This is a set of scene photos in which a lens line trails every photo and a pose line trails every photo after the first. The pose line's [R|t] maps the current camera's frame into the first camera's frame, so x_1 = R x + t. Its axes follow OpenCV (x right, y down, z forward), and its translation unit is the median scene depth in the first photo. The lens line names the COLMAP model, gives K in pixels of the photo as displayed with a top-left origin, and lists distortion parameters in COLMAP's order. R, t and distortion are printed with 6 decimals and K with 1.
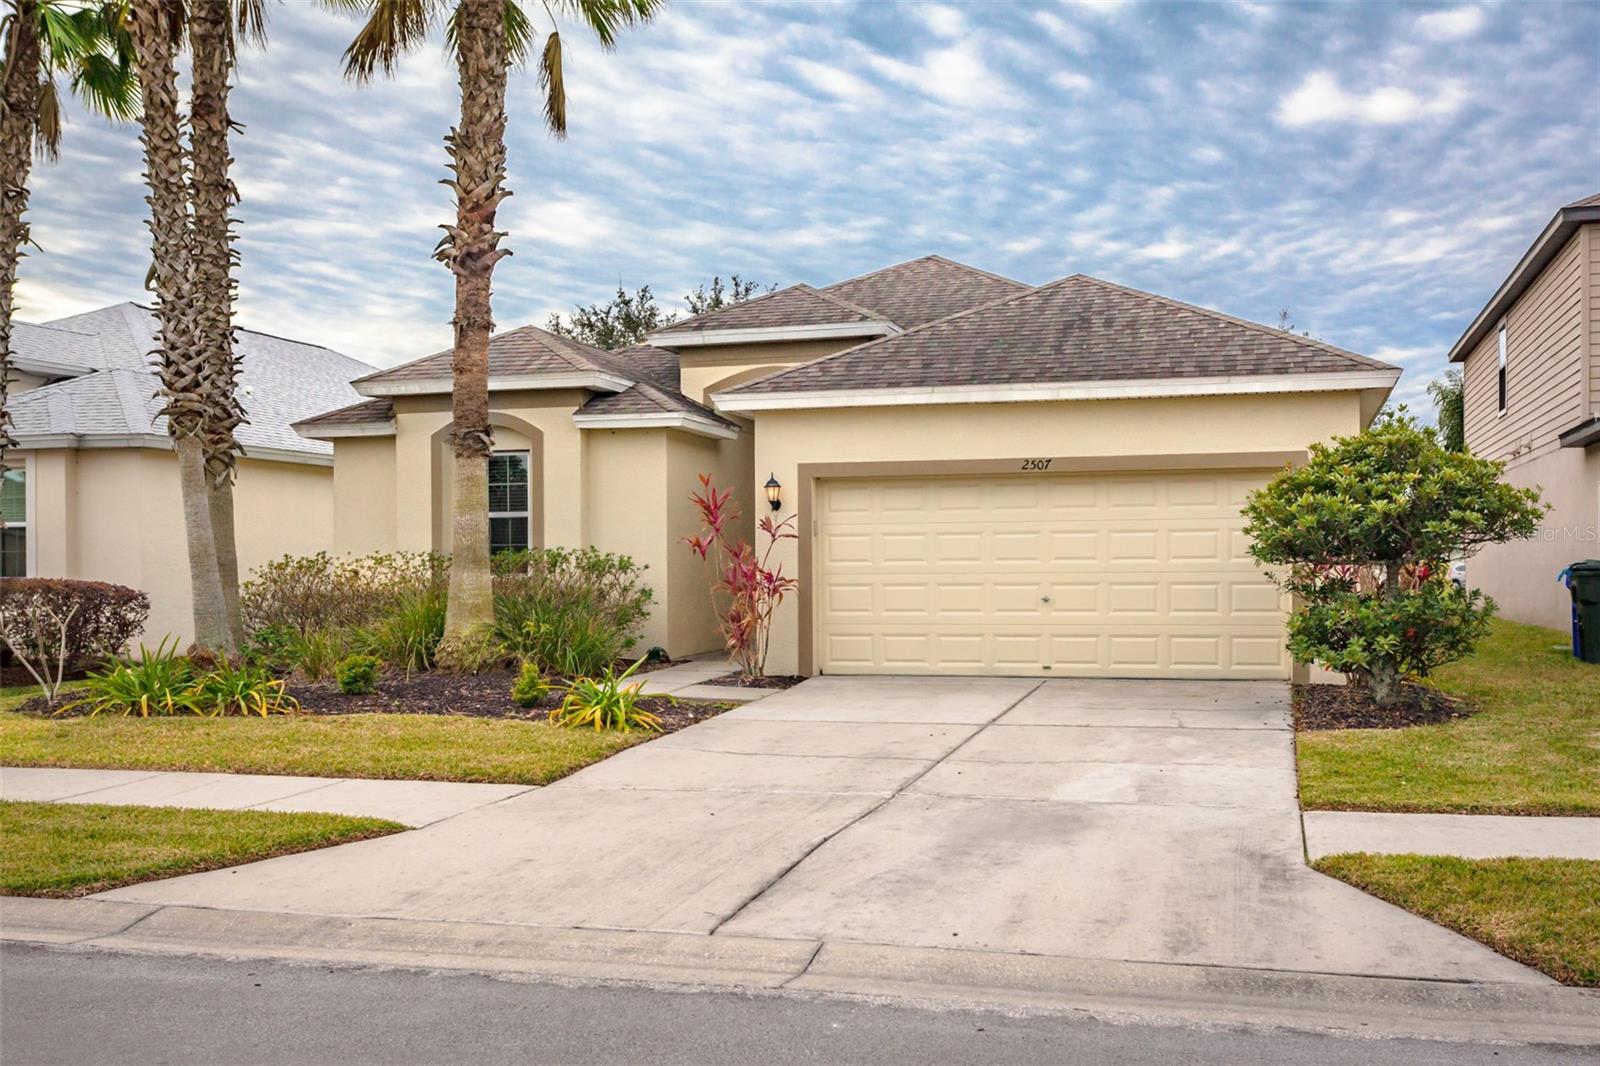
lens RADIAL K [[1734.7, 0, 849.6], [0, 1734.7, 563.6], [0, 0, 1]] dist [-0.010536, 0.000000]
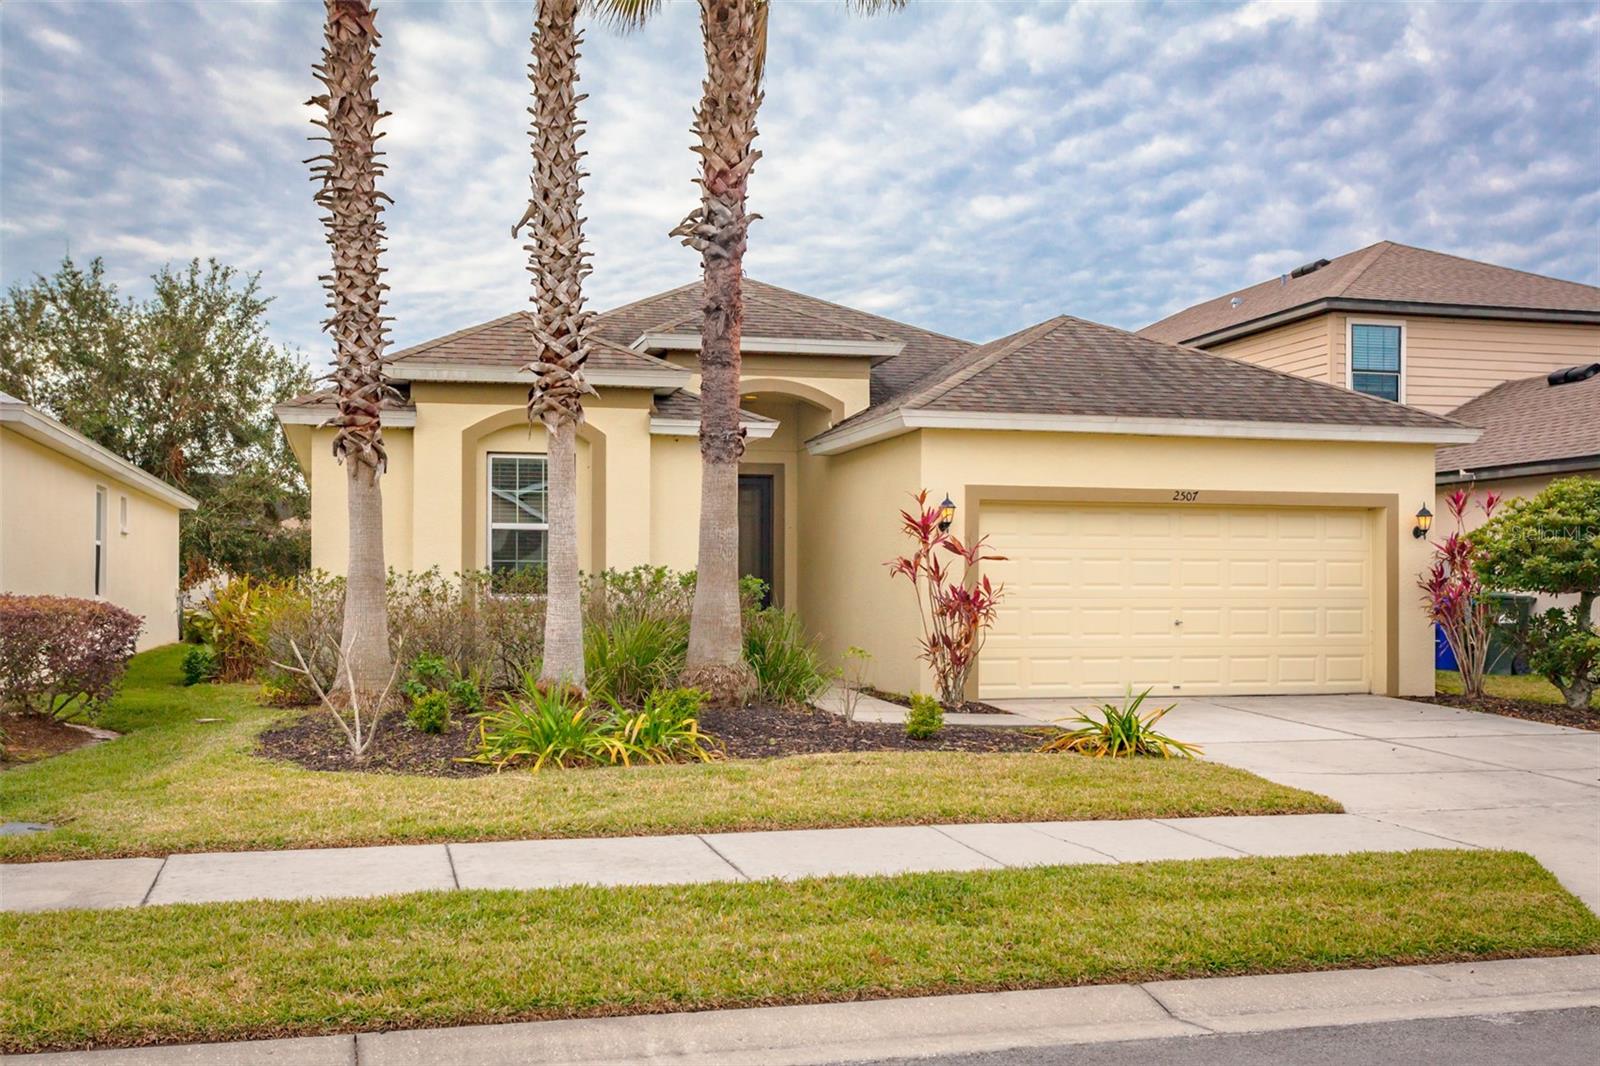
lens RADIAL K [[1734.7, 0, 887.9], [0, 1734.7, 583.9], [0, 0, 1]] dist [-0.010536, 0.000000]
pose [[0.840822, 0.011770, 0.541183, -0.617100], [-0.010995, 0.999929, -0.004664, 0.003658], [-0.541199, -0.002028, 0.840892, 0.204977]]
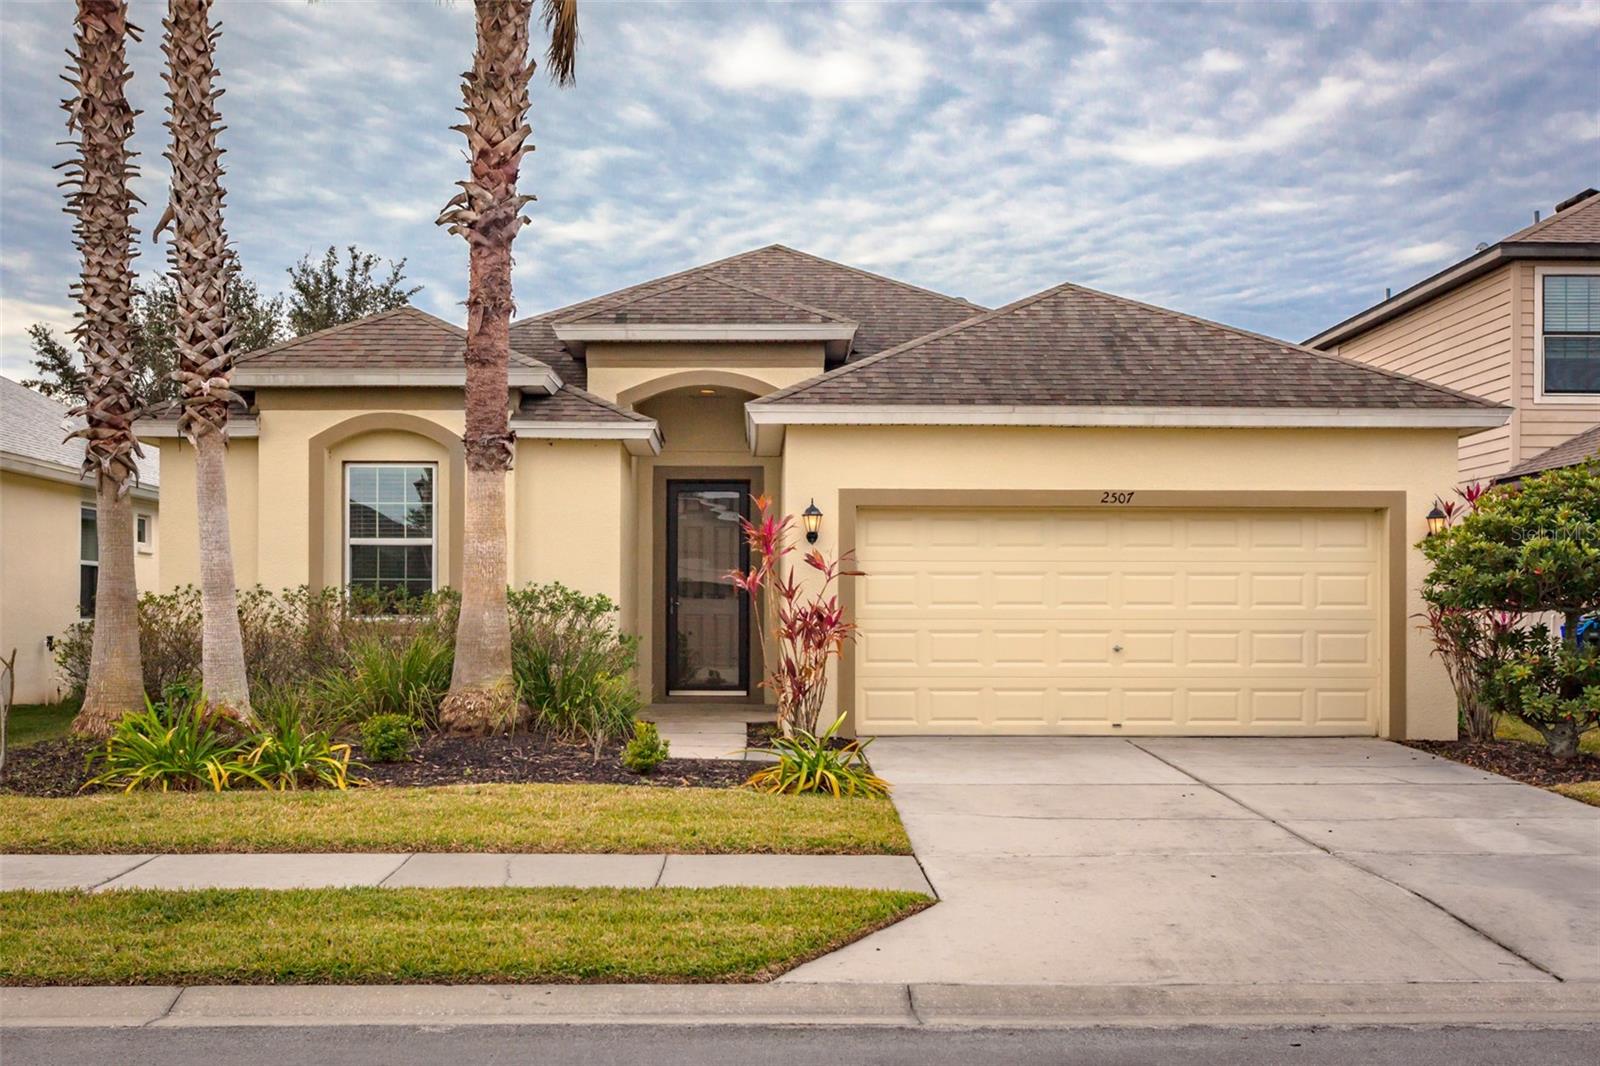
lens RADIAL K [[2148.6, 0, 888.4], [0, 2148.6, 615.8], [0, 0, 1]] dist [-0.017032, 0.000000]
pose [[0.948187, 0.009765, 0.317564, -0.353708], [-0.009863, 0.999951, -0.001300, 0.006258], [-0.317561, -0.001900, 0.948236, -0.012192]]
